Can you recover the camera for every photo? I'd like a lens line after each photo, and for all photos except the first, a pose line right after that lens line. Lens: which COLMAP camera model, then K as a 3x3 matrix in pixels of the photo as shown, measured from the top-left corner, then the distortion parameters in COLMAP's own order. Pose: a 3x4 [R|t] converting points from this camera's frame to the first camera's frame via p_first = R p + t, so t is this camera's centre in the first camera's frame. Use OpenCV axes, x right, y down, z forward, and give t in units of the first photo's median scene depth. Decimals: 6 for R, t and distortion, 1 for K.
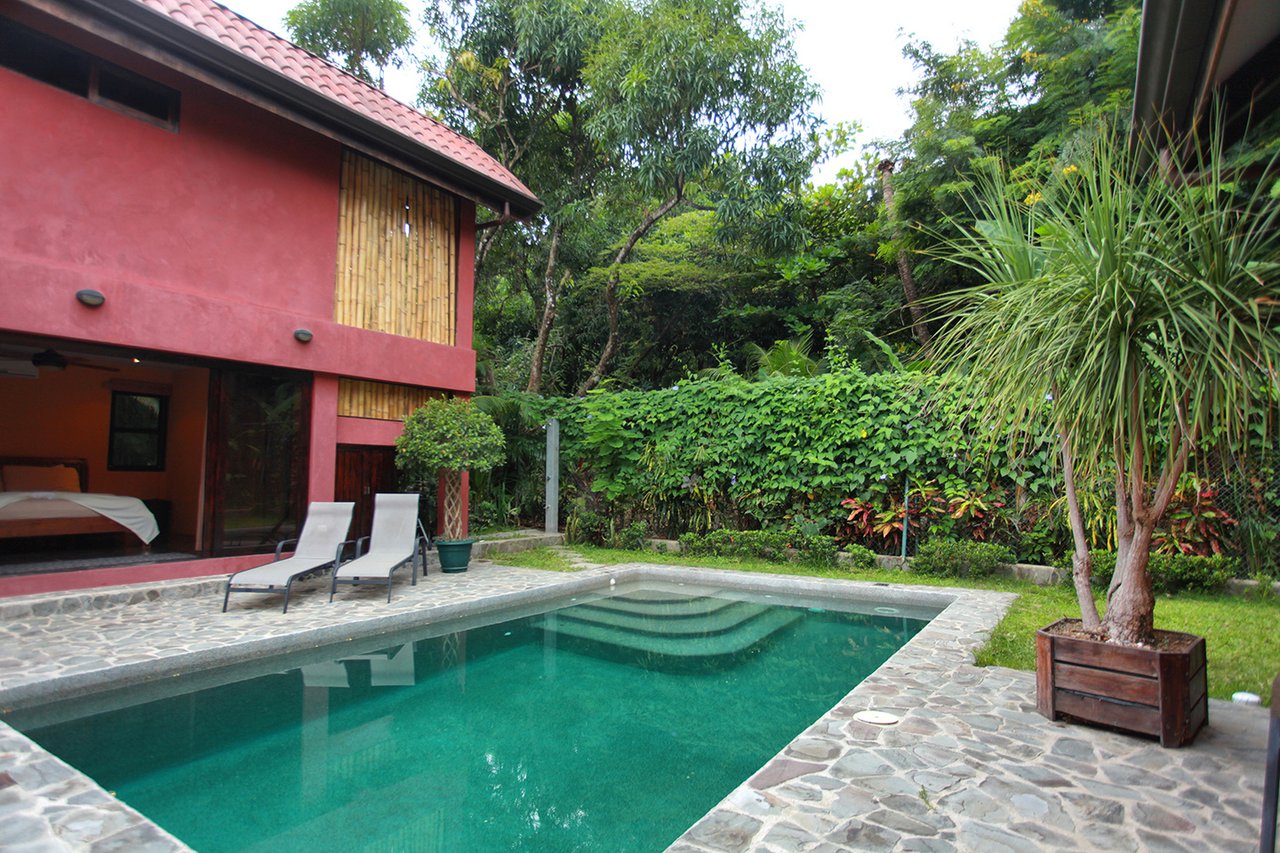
lens RADIAL K [[692.4, 0, 635.6], [0, 692.4, 438.1], [0, 0, 1]] dist [-0.039577, 0.009430]
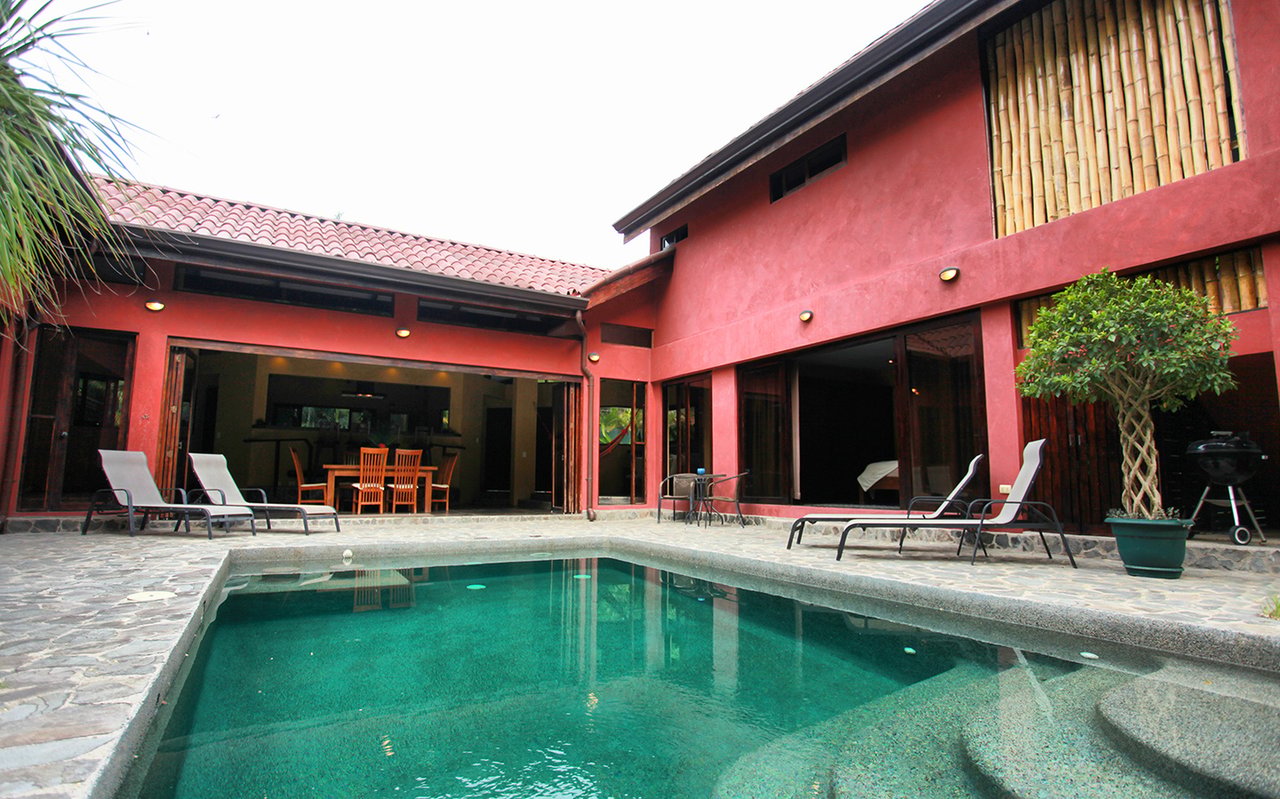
lens RADIAL K [[660.5, 0, 635.5], [0, 660.5, 401.3], [0, 0, 1]] dist [-0.023509, 0.011878]
pose [[-0.442051, -0.122102, -0.888641, 0.412930], [0.037665, 0.987291, -0.154394, 0.123686], [0.896199, -0.101720, -0.431834, 0.888267]]
